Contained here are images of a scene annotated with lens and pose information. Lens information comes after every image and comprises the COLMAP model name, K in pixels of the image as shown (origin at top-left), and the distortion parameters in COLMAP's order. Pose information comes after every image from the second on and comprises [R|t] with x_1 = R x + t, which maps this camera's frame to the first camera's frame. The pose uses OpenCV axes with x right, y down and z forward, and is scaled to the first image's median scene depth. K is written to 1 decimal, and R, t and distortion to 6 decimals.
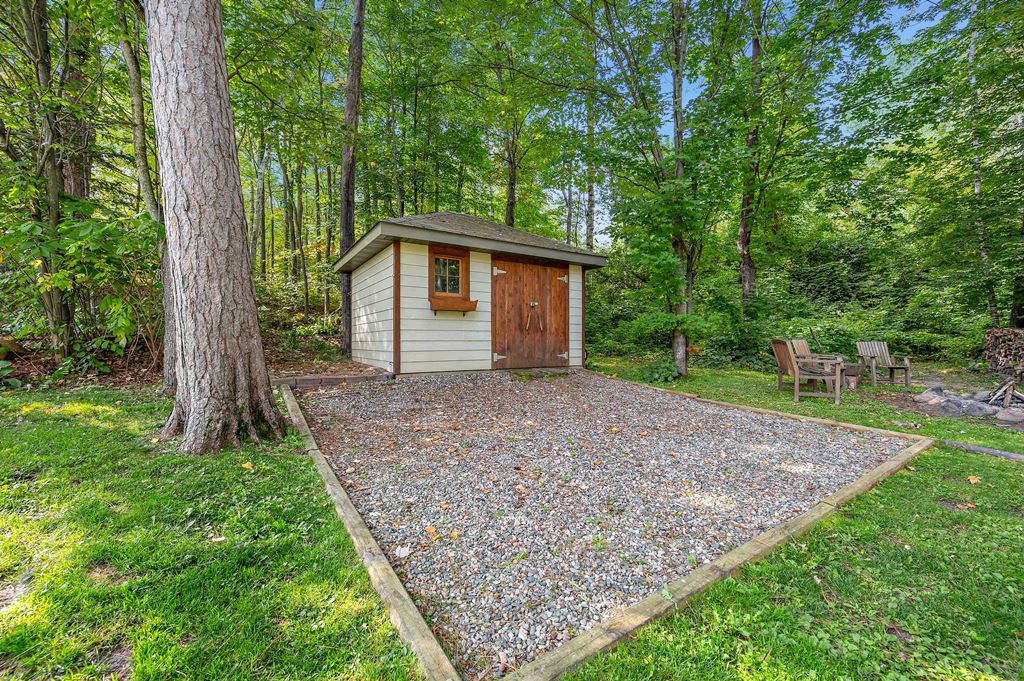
lens RADIAL K [[408.3, 0, 512.4], [0, 408.3, 340.5], [0, 0, 1]] dist [0.001845, 0.000312]
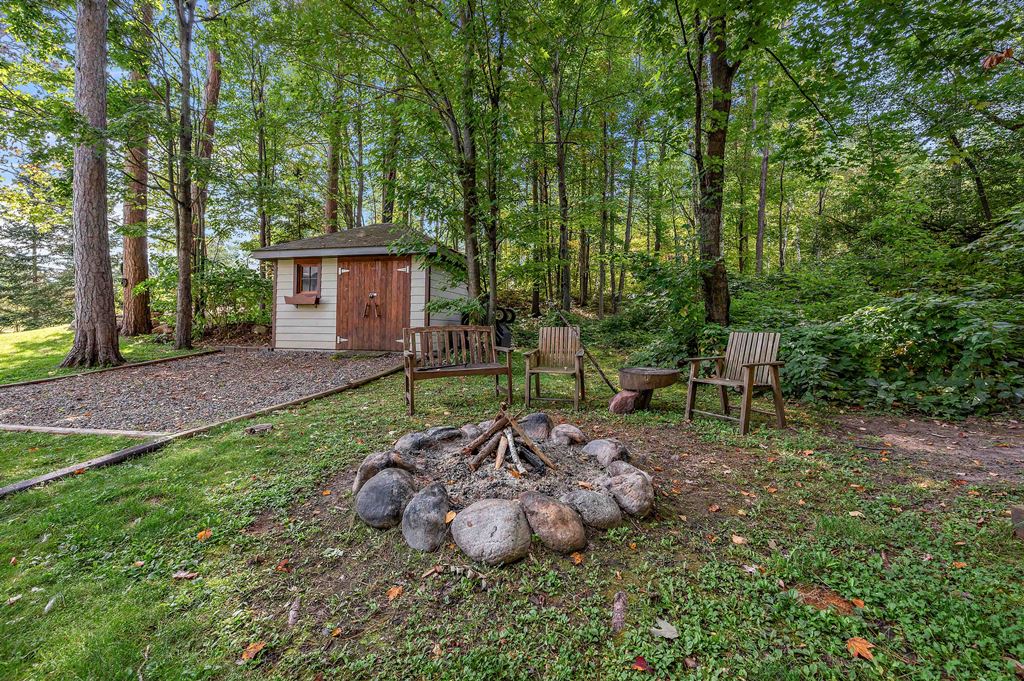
lens RADIAL K [[408.3, 0, 512.1], [0, 408.3, 335.9], [0, 0, 1]] dist [0.001845, 0.000312]
pose [[0.675040, 0.020605, -0.737493, 1.260443], [-0.006941, 0.999743, 0.021578, -0.001455], [0.737748, -0.009447, 0.675010, 0.544309]]
